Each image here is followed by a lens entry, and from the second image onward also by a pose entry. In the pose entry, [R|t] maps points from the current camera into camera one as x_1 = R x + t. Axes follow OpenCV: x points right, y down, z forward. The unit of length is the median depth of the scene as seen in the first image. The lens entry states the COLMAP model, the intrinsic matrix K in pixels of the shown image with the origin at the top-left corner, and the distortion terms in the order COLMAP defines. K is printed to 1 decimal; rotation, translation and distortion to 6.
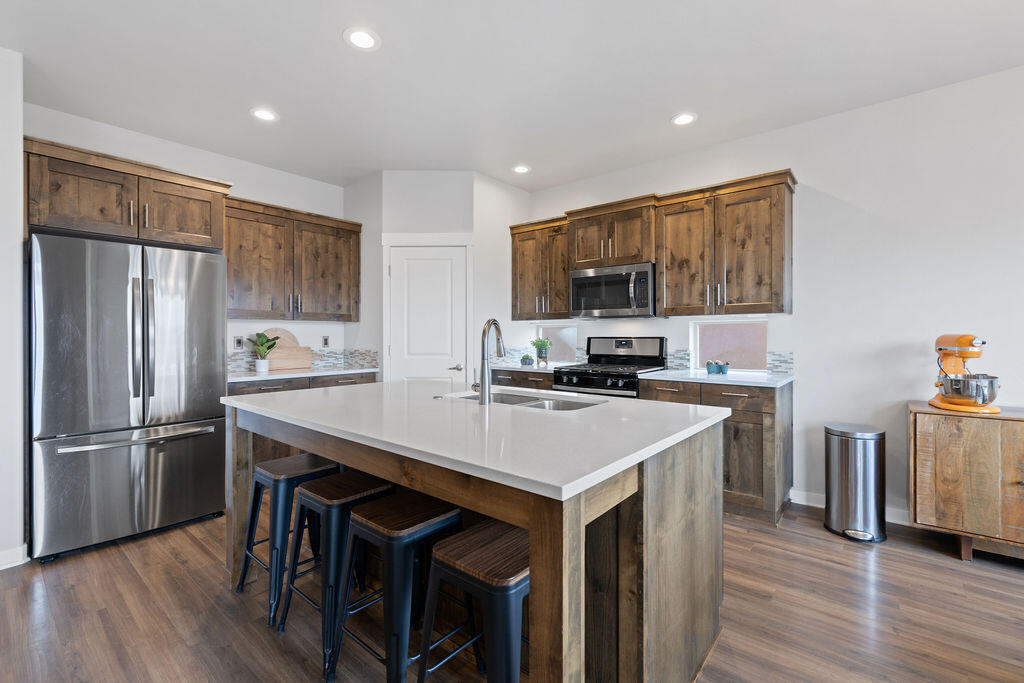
lens RADIAL K [[440.1, 0, 515.2], [0, 440.1, 336.3], [0, 0, 1]] dist [0.000875, -0.000761]
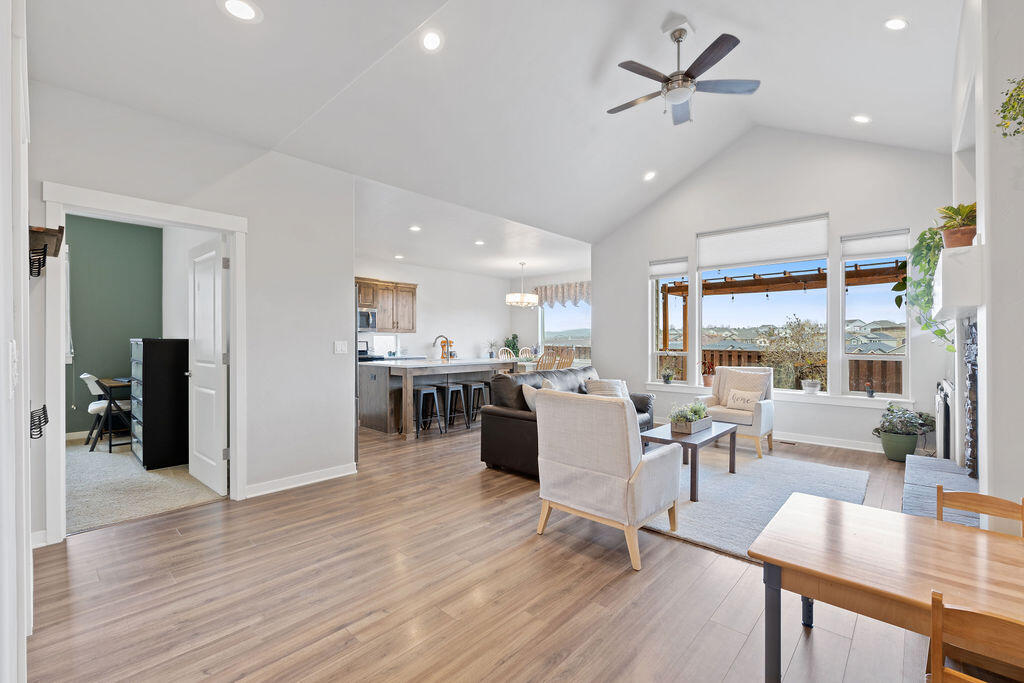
lens RADIAL K [[440.1, 0, 517.2], [0, 440.1, 344.3], [0, 0, 1]] dist [0.000875, -0.000761]
pose [[0.047311, -0.004714, 0.998869, -2.506318], [0.003210, 0.999984, 0.004567, 0.011564], [-0.998875, 0.002991, 0.047326, 0.215297]]
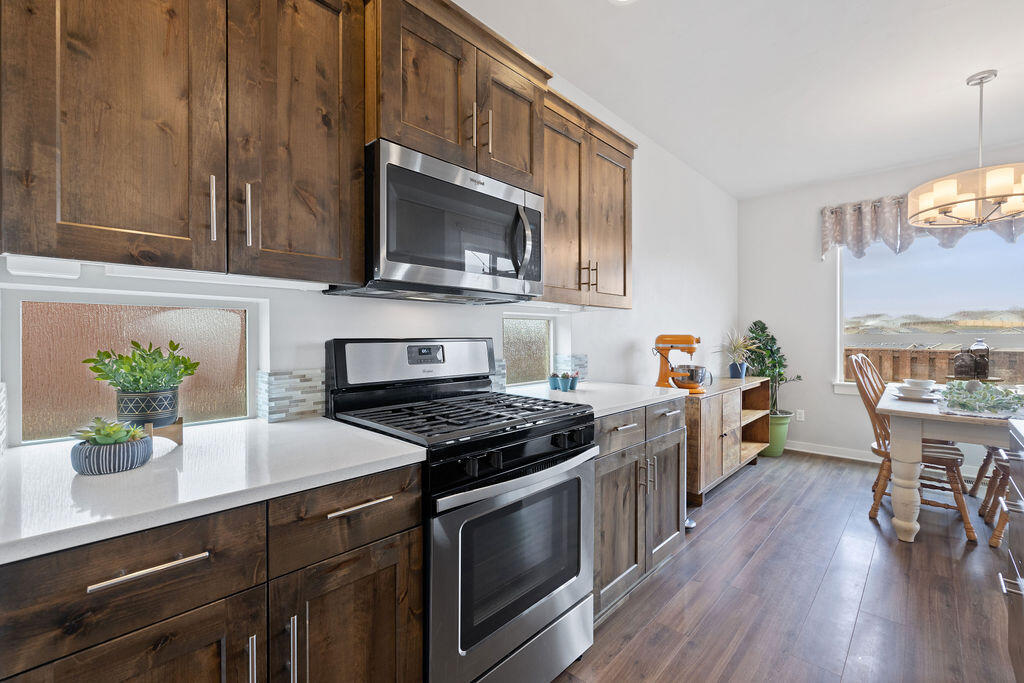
lens RADIAL K [[440.1, 0, 515.7], [0, 440.1, 341.8], [0, 0, 1]] dist [0.000875, -0.000761]
pose [[0.060710, -0.011151, 0.998093, -0.295685], [0.002012, 0.999937, 0.011049, 0.001006], [-0.998153, 0.001338, 0.060729, 1.294018]]
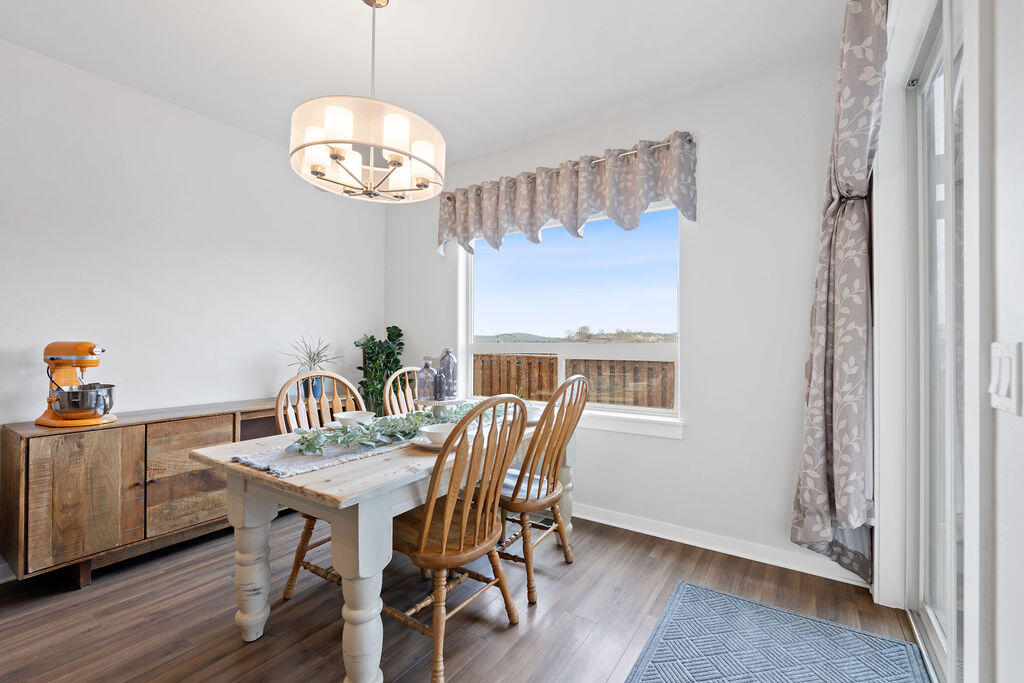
lens RADIAL K [[440.1, 0, 514.0], [0, 440.1, 340.1], [0, 0, 1]] dist [0.000875, -0.000761]
pose [[-0.104711, 0.012678, 0.994422, 0.006133], [-0.000822, 0.999917, -0.012834, 0.002850], [-0.994502, -0.002161, -0.104692, 0.179634]]
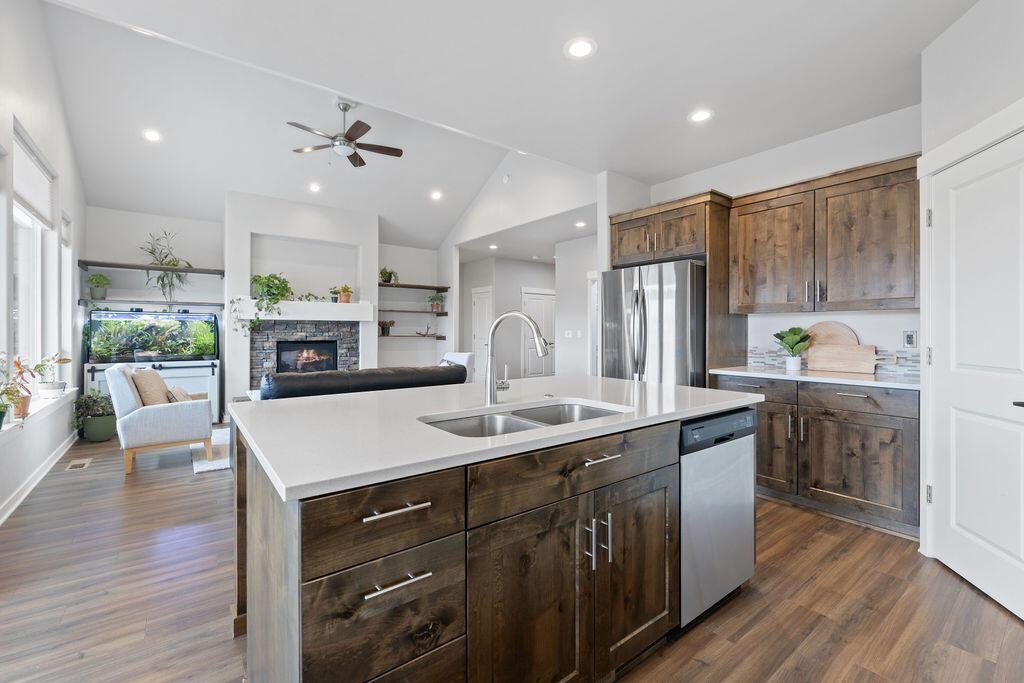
lens RADIAL K [[440.1, 0, 515.5], [0, 440.1, 331.0], [0, 0, 1]] dist [0.000875, -0.000761]
pose [[-0.216975, 0.002253, -0.976175, 0.606483], [-0.003228, 0.999990, 0.003025, -0.001296], [0.976172, 0.003807, -0.216965, 0.901796]]
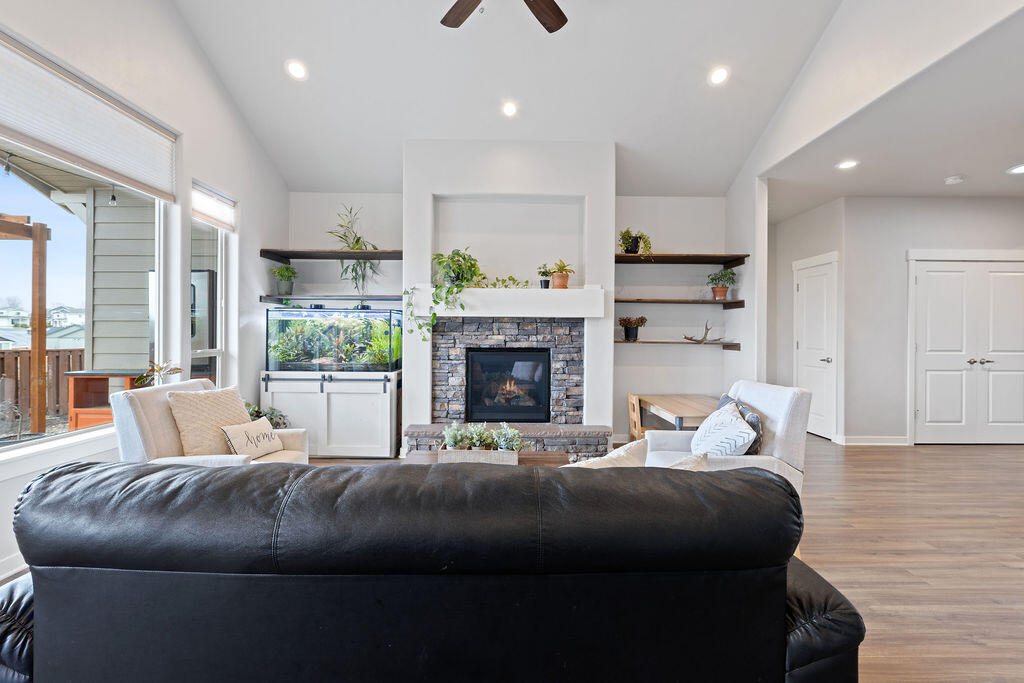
lens RADIAL K [[440.1, 0, 514.8], [0, 440.1, 333.1], [0, 0, 1]] dist [0.000875, -0.000761]
pose [[-0.763345, -0.002195, -0.645988, -0.486741], [-0.005803, 0.999977, 0.003460, 0.003564], [0.645965, 0.006390, -0.763340, 0.510365]]
